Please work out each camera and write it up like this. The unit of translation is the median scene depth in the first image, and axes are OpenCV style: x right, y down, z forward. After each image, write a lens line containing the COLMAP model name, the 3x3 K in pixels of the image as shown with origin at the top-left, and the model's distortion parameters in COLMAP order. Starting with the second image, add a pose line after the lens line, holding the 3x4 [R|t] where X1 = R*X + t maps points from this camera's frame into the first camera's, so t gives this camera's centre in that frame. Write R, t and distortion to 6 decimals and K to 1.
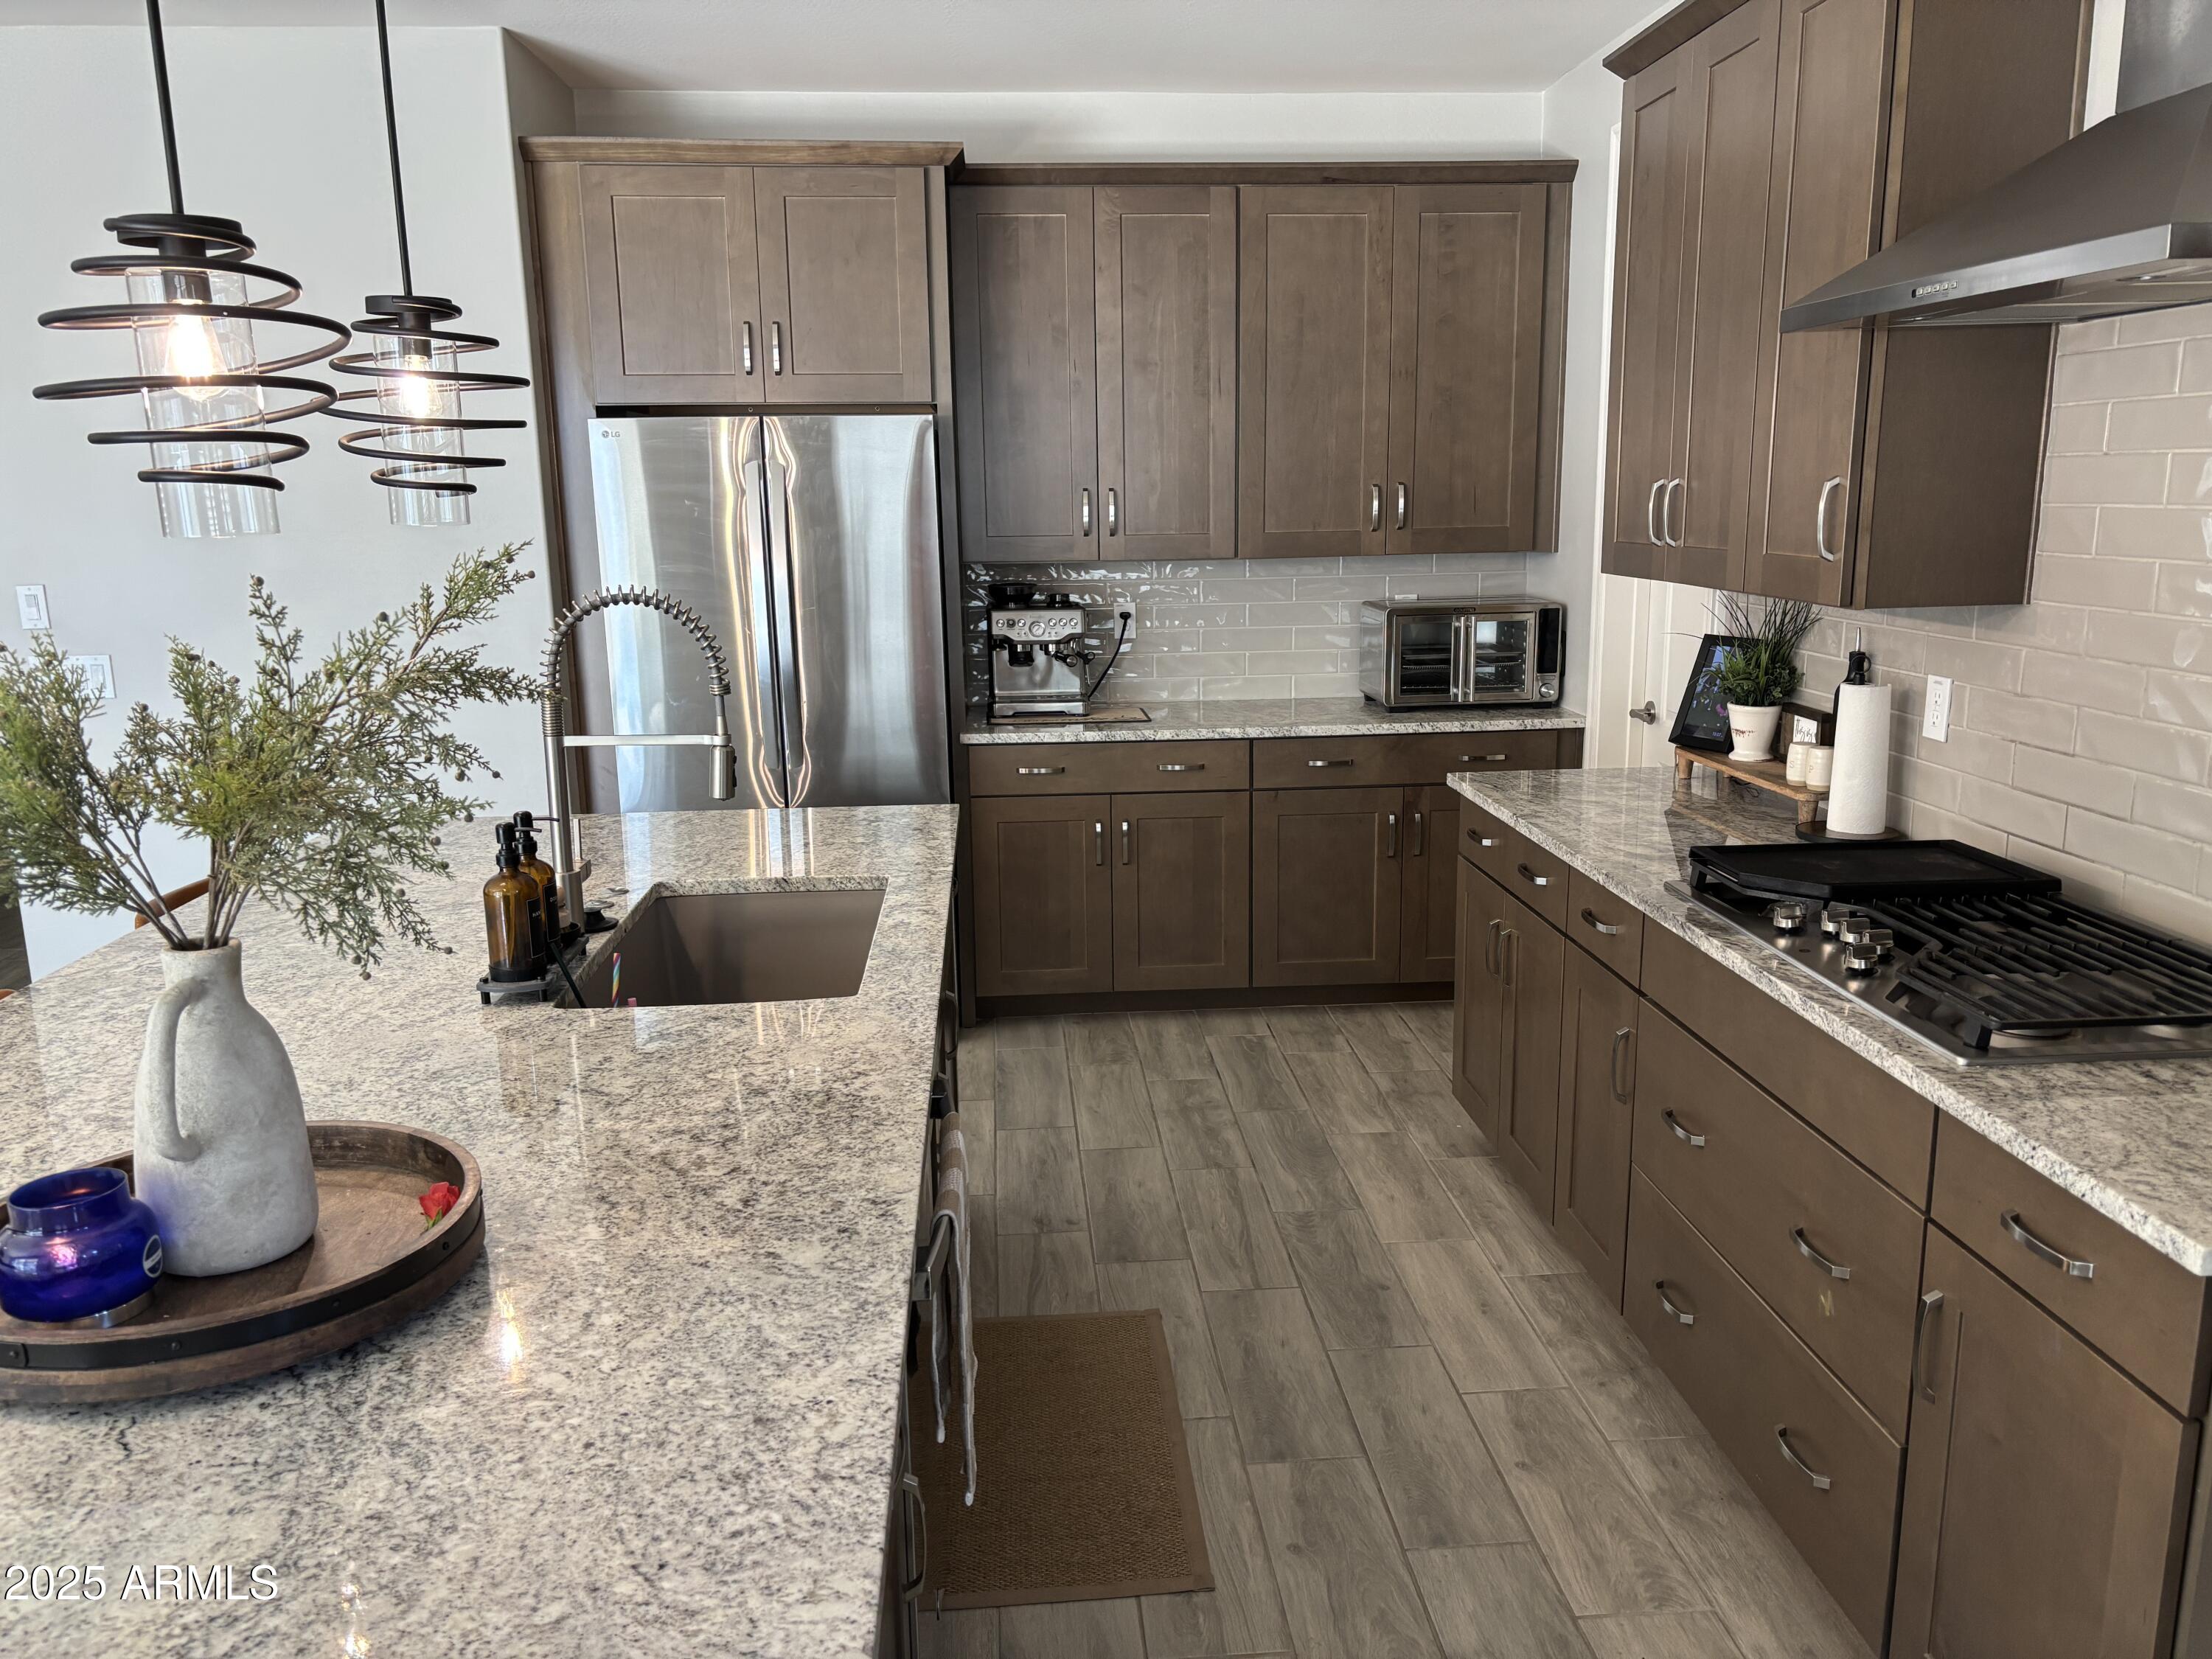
lens RADIAL K [[1664.6, 0, 1101.6], [0, 1664.6, 822.5], [0, 0, 1]] dist [0.106031, -0.186134]
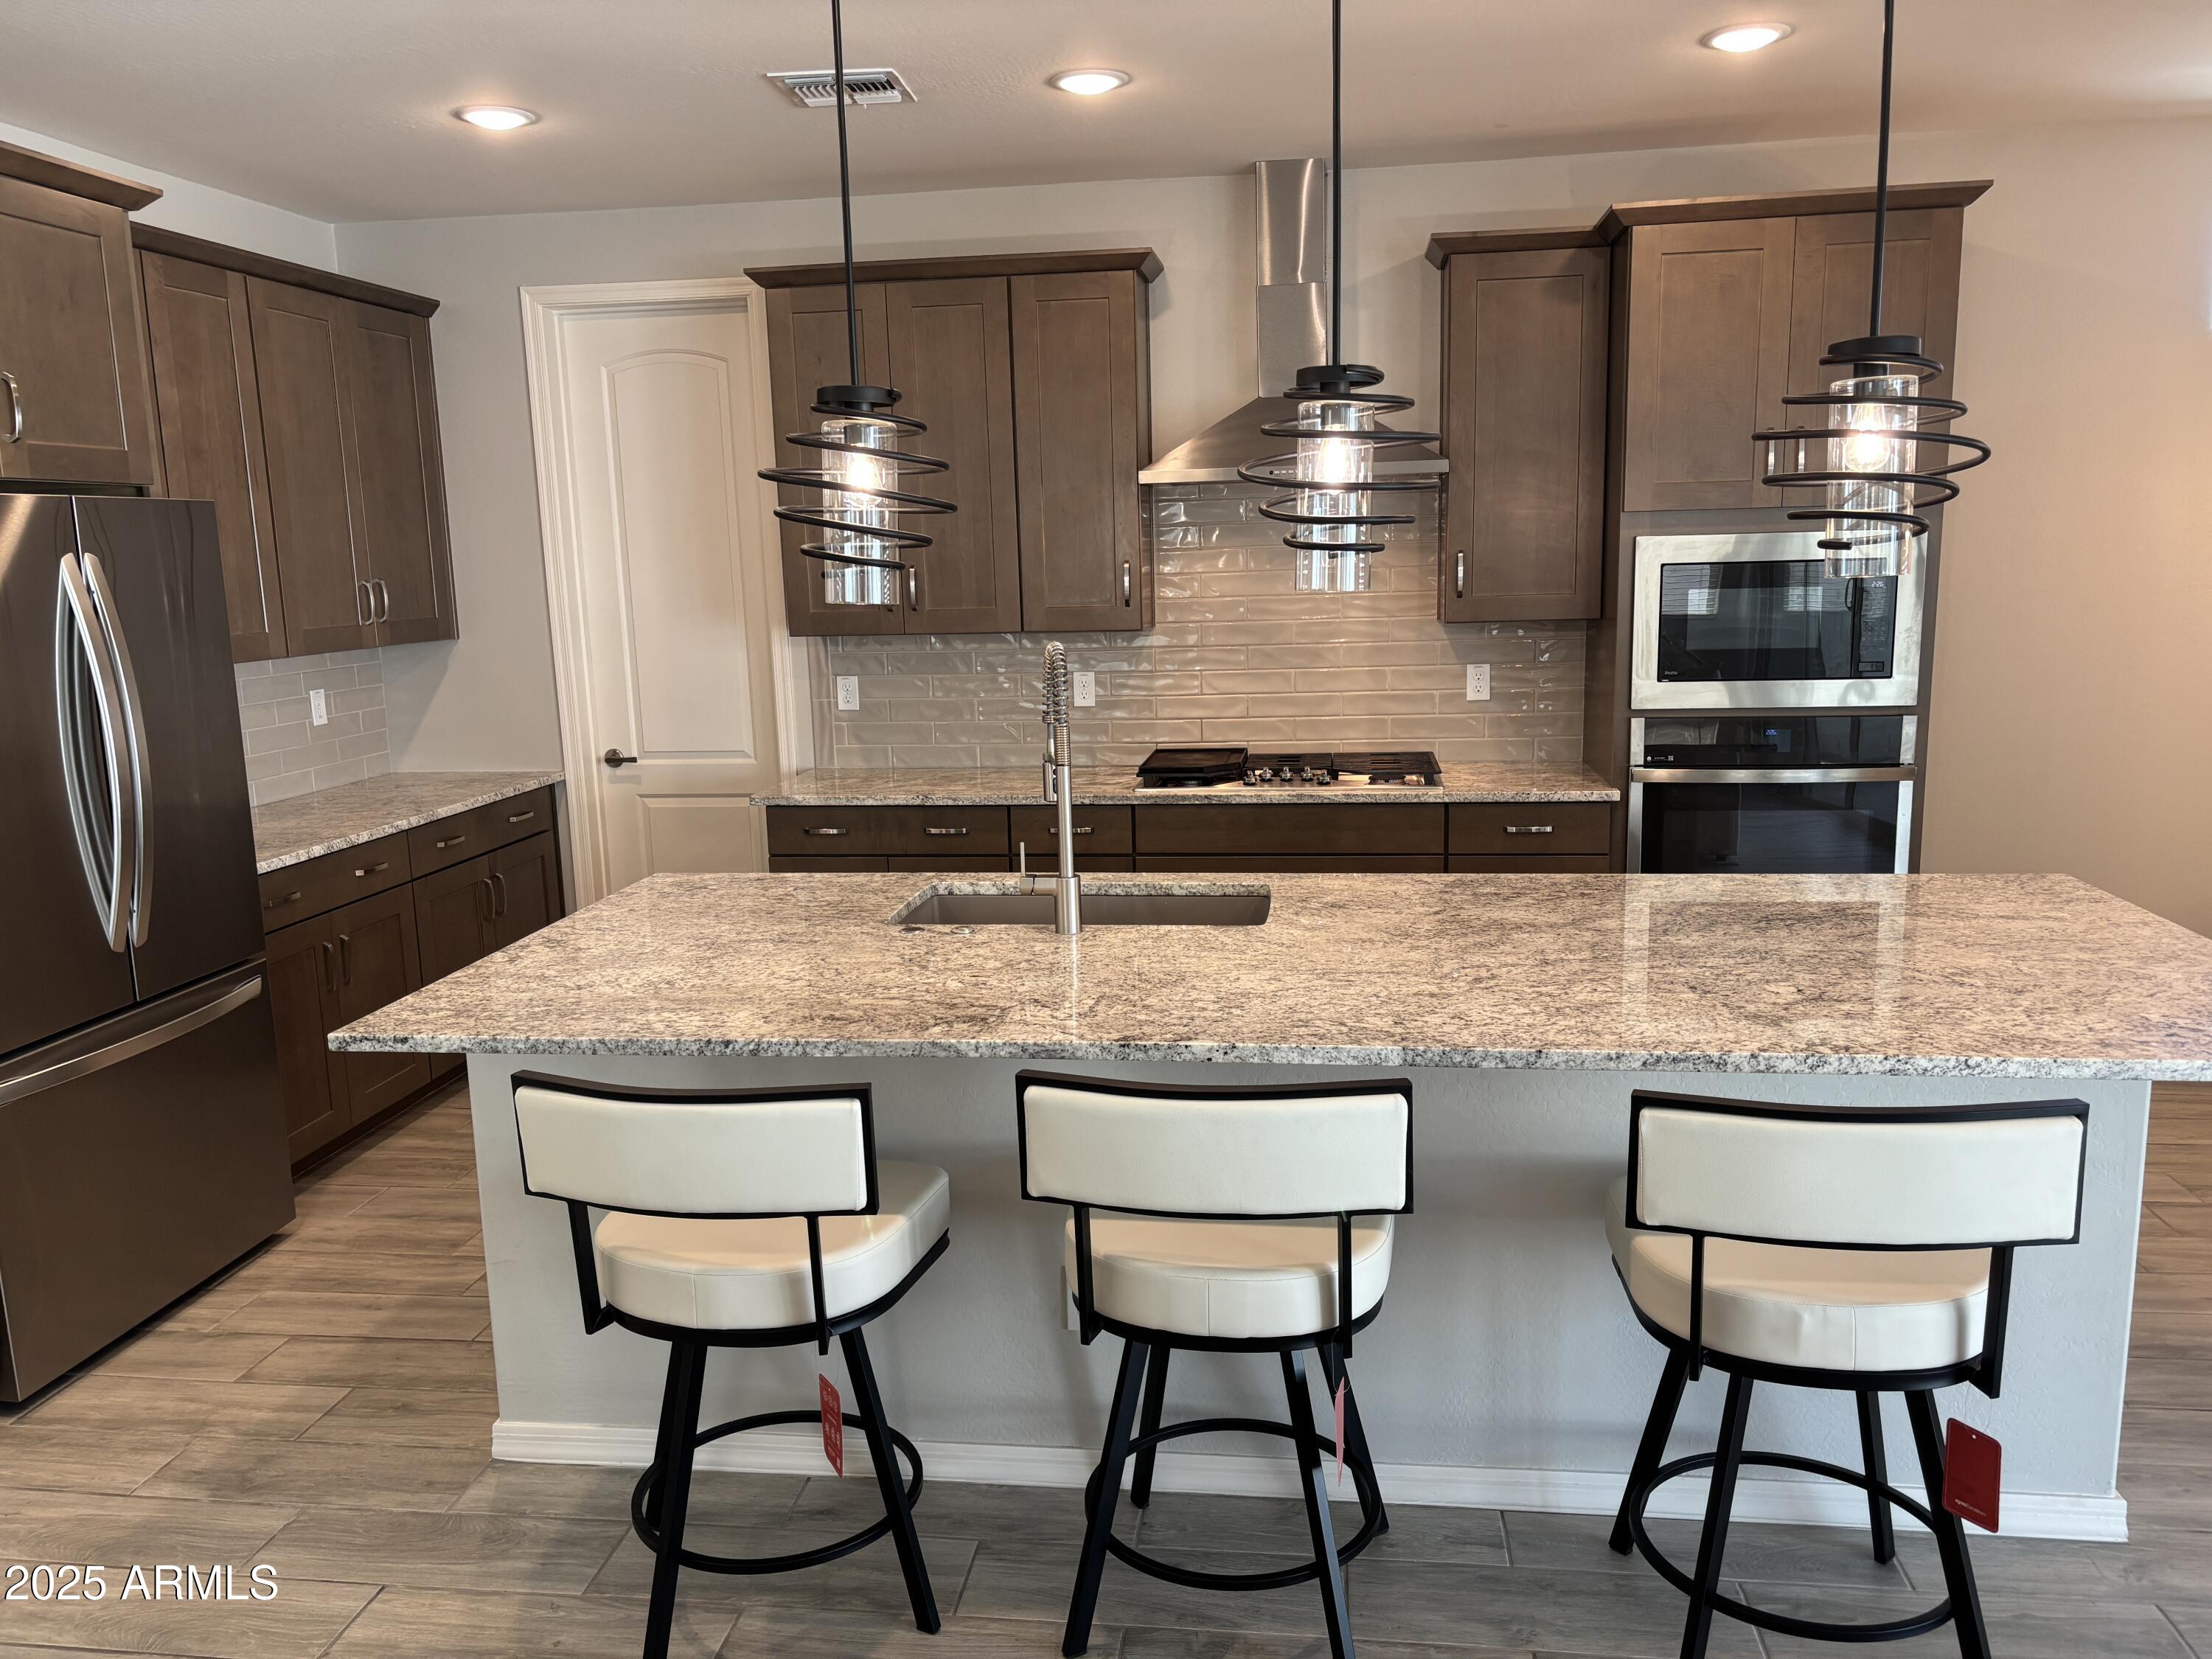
lens RADIAL K [[1664.6, 0, 1101.6], [0, 1664.6, 822.5], [0, 0, 1]] dist [0.106031, -0.186134]
pose [[0.202959, -0.147180, 0.968063, -0.926305], [0.212364, 0.971725, 0.103214, -0.081045], [-0.955881, 0.184633, 0.228476, 0.428934]]
